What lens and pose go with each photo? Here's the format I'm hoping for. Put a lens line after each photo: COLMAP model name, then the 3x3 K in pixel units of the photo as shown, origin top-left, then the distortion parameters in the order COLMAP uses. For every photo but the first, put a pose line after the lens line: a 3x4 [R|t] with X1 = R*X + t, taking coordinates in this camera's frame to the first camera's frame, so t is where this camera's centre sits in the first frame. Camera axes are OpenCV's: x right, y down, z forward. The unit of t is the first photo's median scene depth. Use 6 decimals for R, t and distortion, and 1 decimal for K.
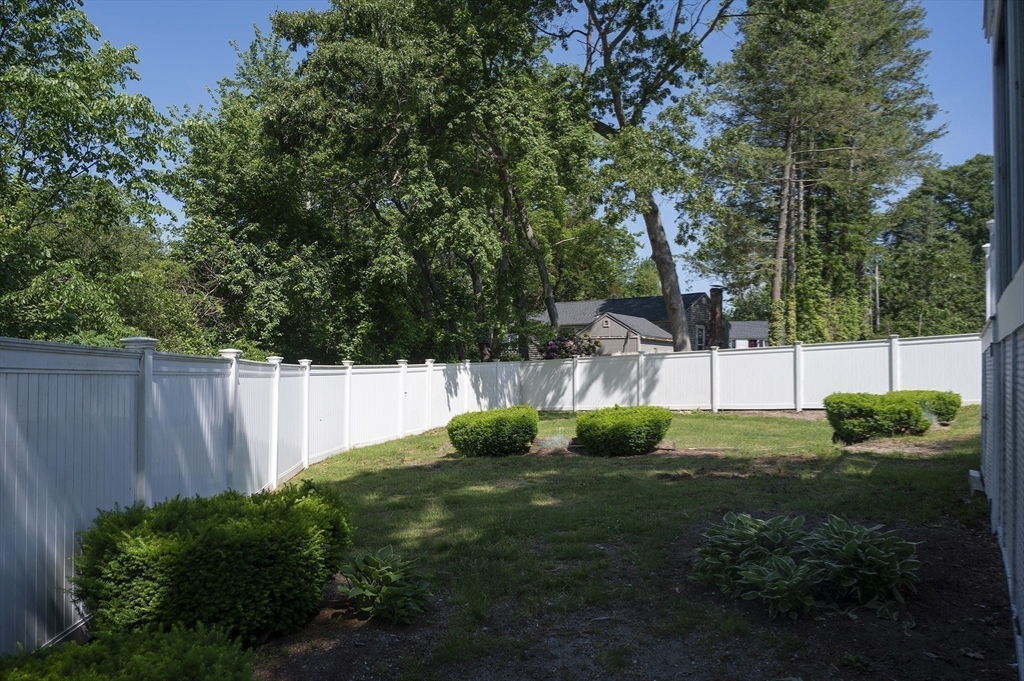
lens RADIAL K [[685.6, 0, 511.4], [0, 685.6, 342.4], [0, 0, 1]] dist [-0.008272, -0.005899]
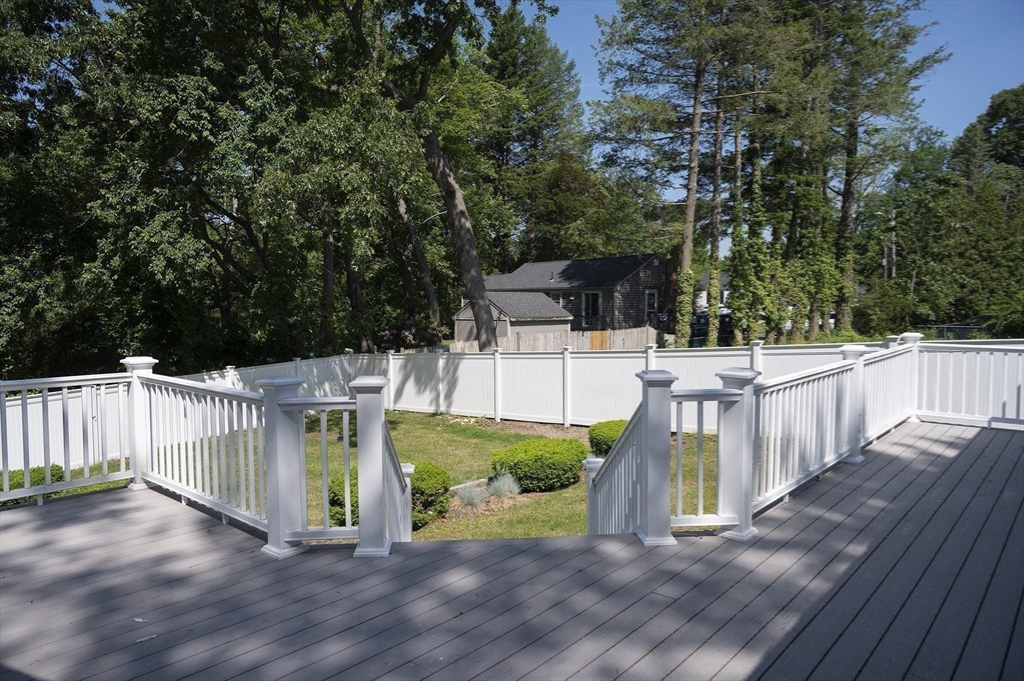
lens RADIAL K [[685.6, 0, 513.1], [0, 685.6, 342.1], [0, 0, 1]] dist [-0.008272, -0.005899]
pose [[0.991557, -0.011884, -0.129129, 0.255979], [0.022924, 0.996172, 0.084351, -0.045273], [0.127633, -0.086599, 0.988034, 0.073439]]
